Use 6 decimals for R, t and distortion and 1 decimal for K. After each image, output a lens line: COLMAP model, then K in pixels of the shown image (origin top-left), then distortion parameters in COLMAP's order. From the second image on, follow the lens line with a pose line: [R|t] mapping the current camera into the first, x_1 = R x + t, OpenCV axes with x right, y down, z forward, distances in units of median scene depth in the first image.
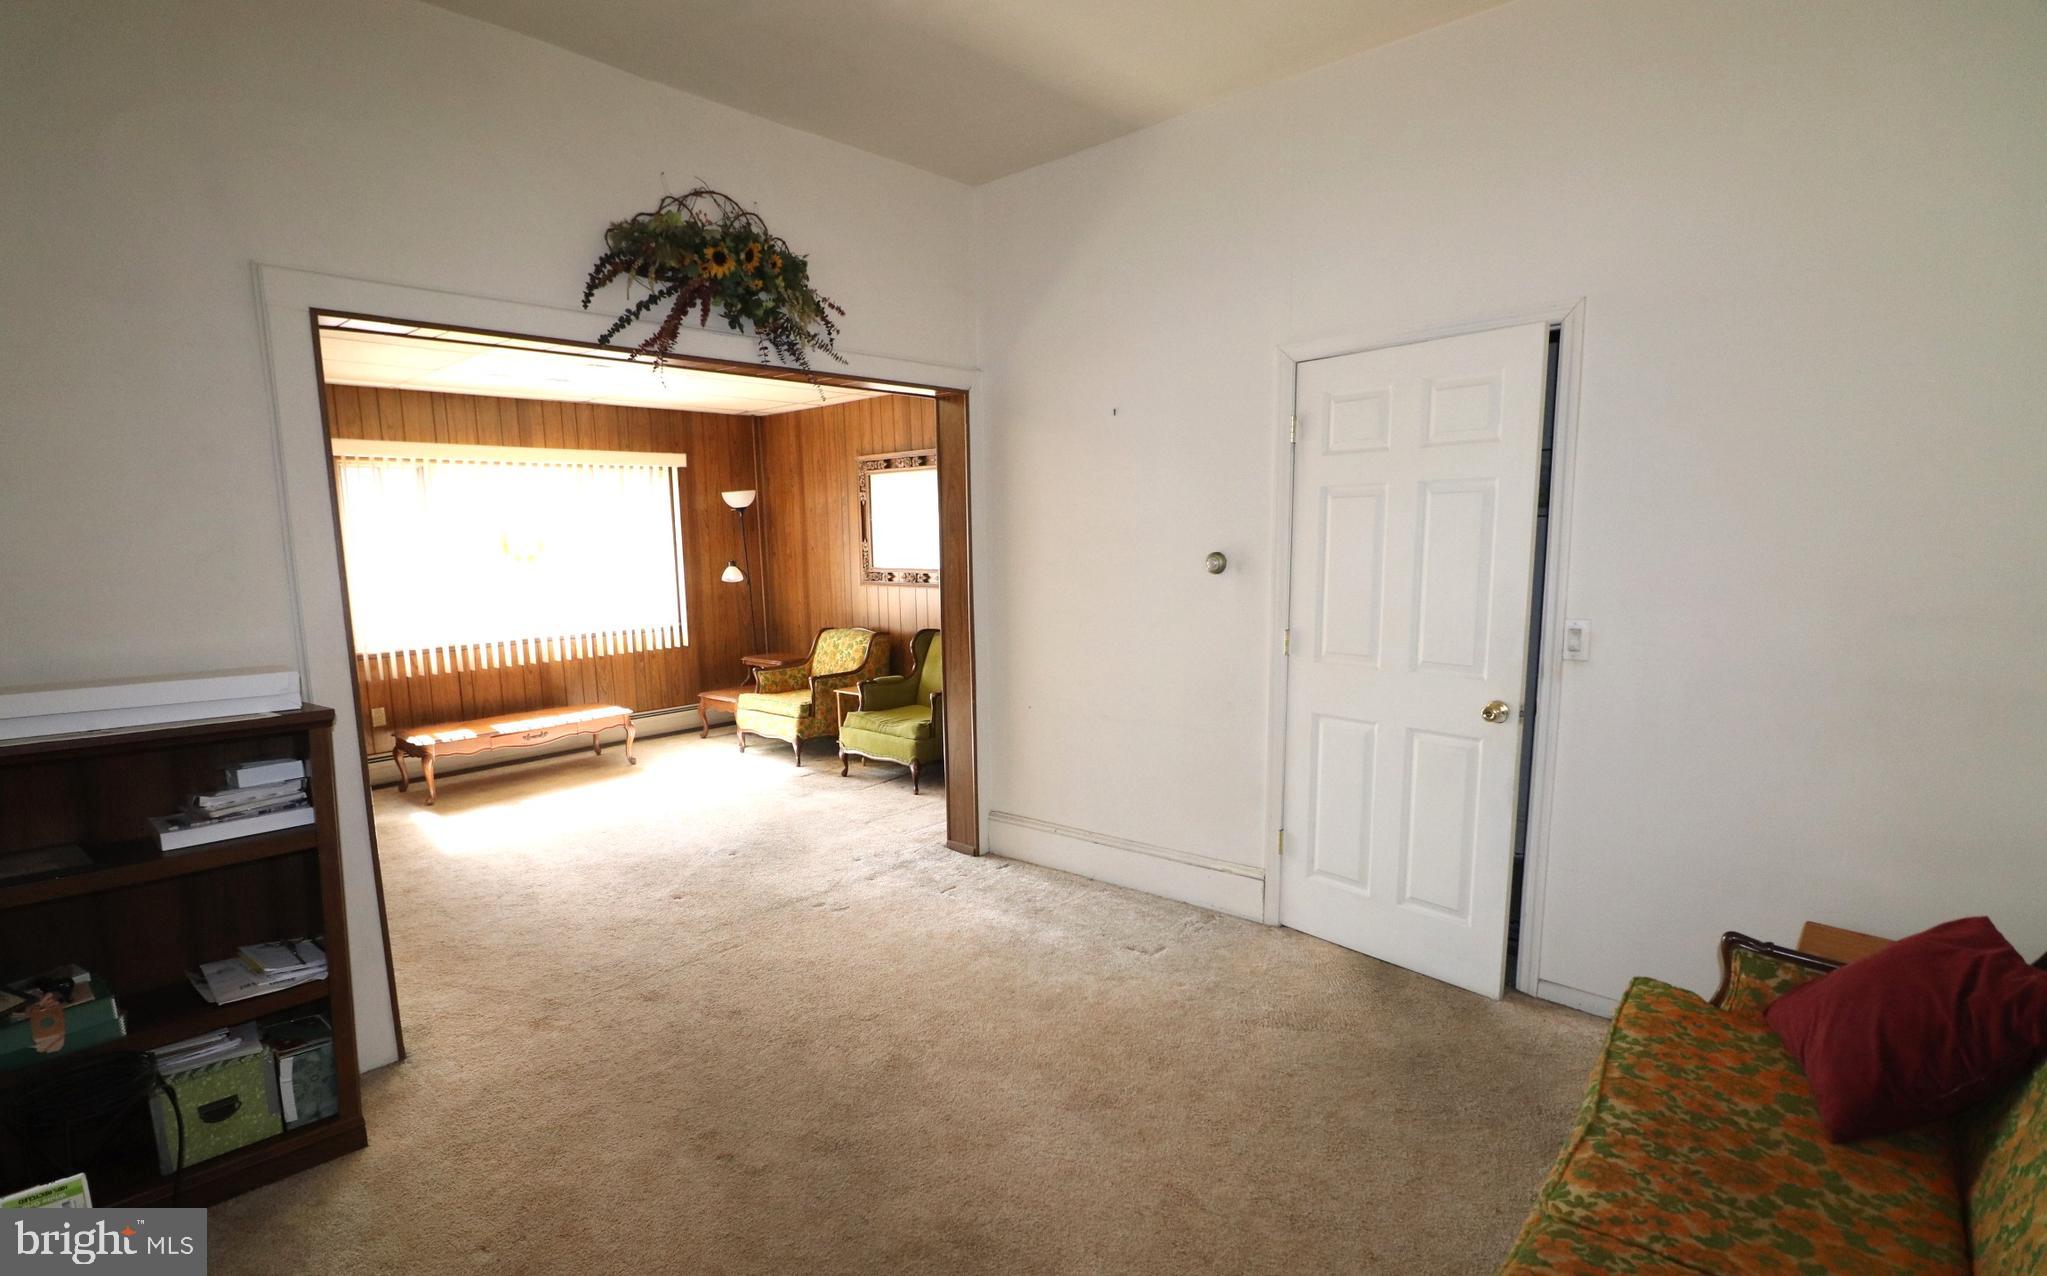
lens RADIAL K [[988.3, 0, 969.4], [0, 988.3, 692.5], [0, 0, 1]] dist [-0.001811, -0.000130]
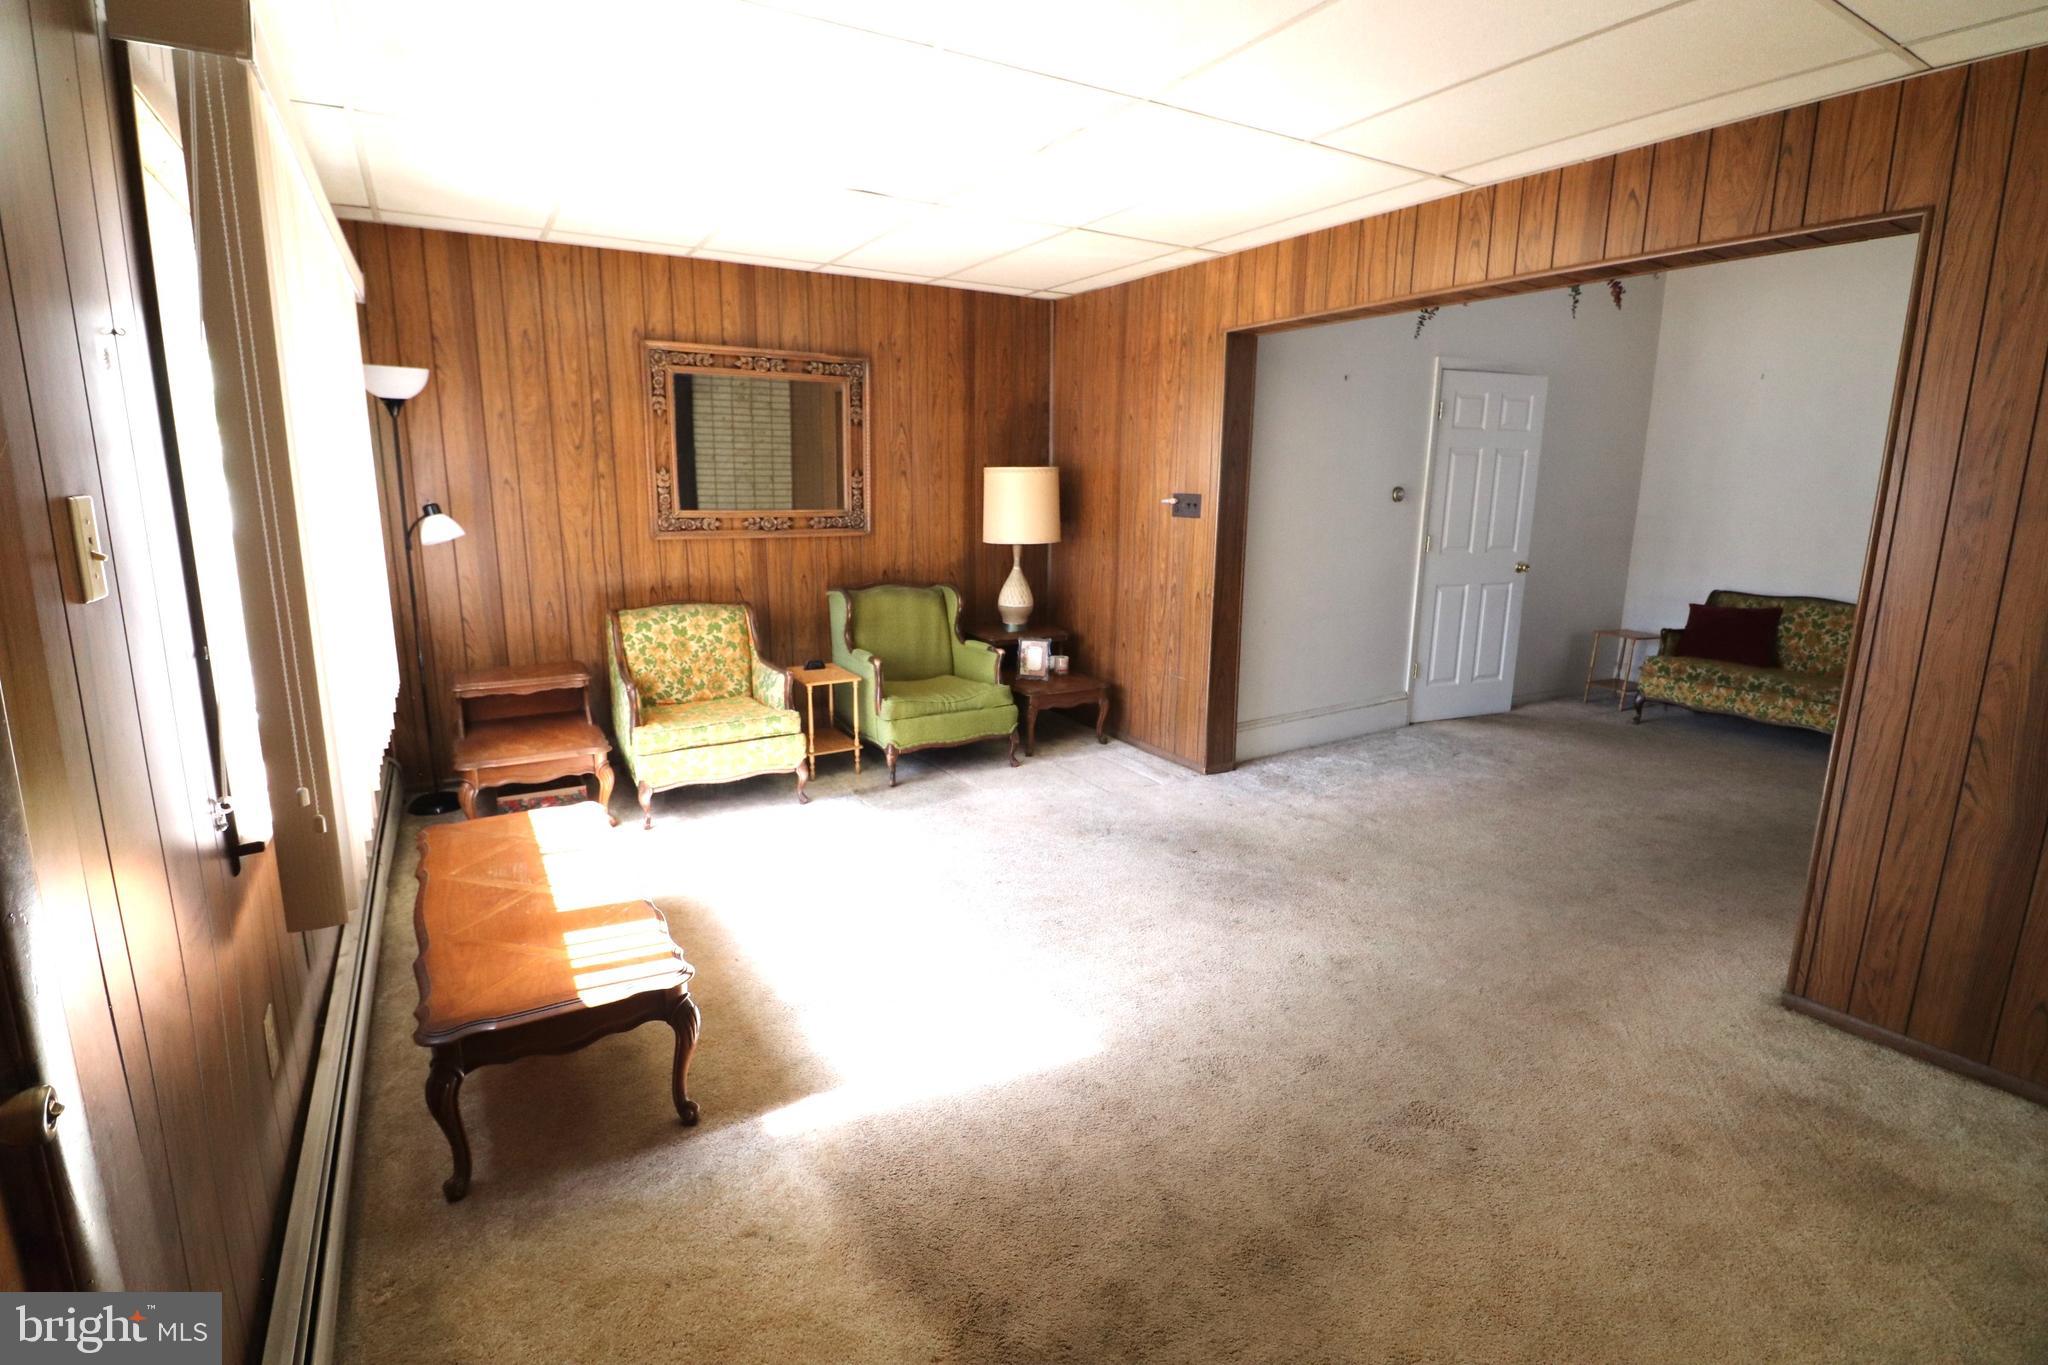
lens RADIAL K [[948.6, 0, 1025.5], [0, 948.6, 665.8], [0, 0, 1]] dist [-0.003138, -0.011111]
pose [[0.265191, -0.166337, 0.949740, -0.741593], [0.139482, 0.981264, 0.132912, -0.083719], [-0.954054, 0.097225, 0.283424, 0.664227]]
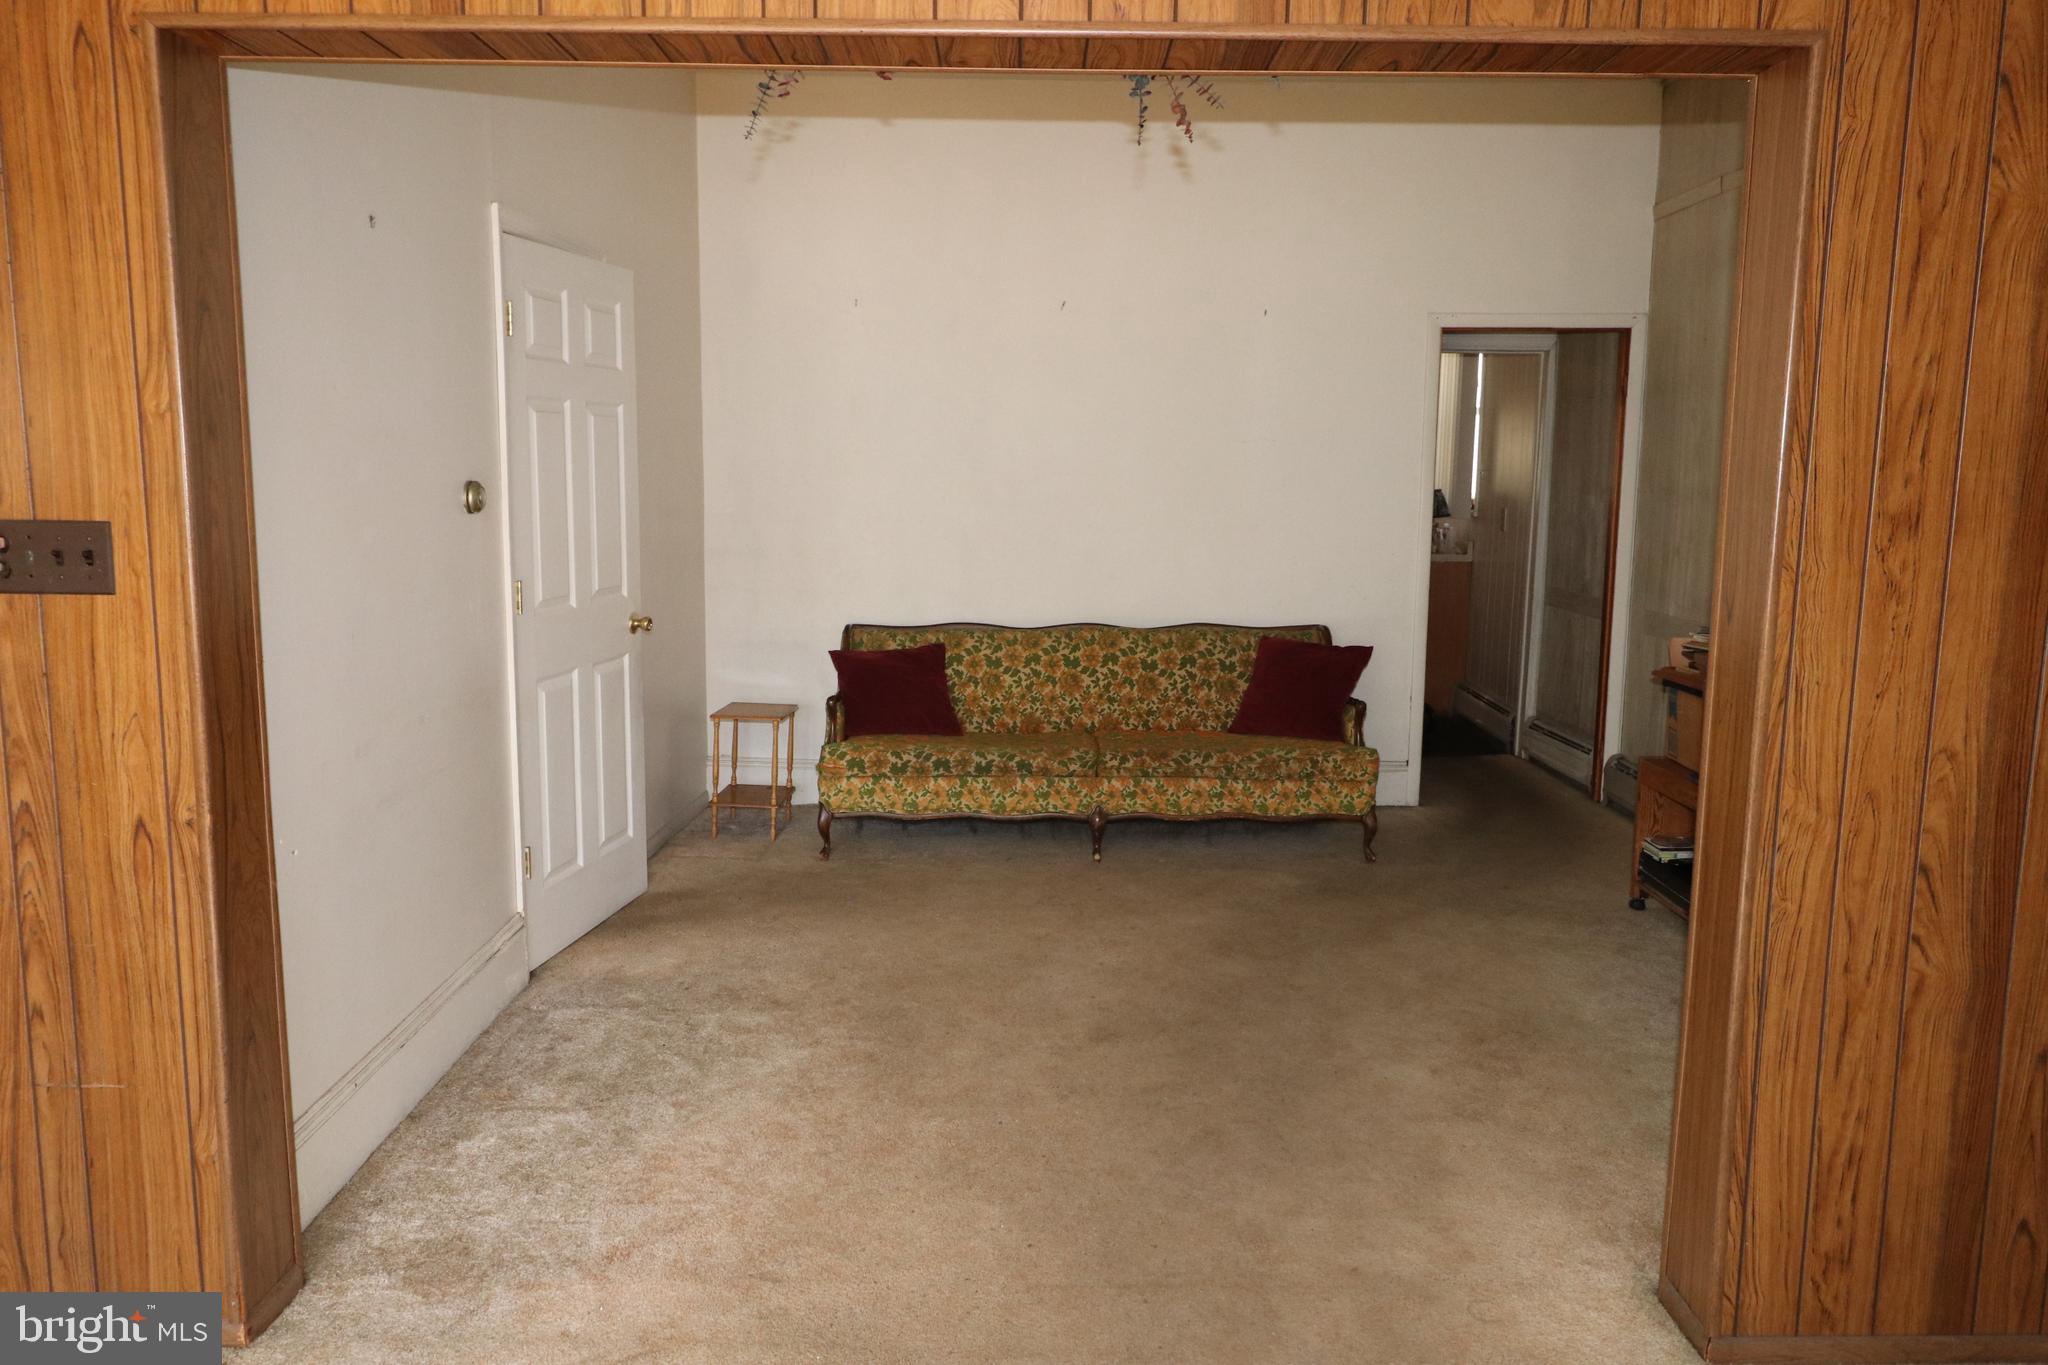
lens RADIAL K [[1460.8, 0, 1021.3], [0, 1460.8, 661.3], [0, 0, 1]] dist [0.011973, -0.005728]
pose [[-0.687948, -0.087917, 0.720415, -0.417677], [0.119997, 0.965195, 0.232379, -0.120427], [-0.715771, 0.246312, -0.653454, 0.809749]]
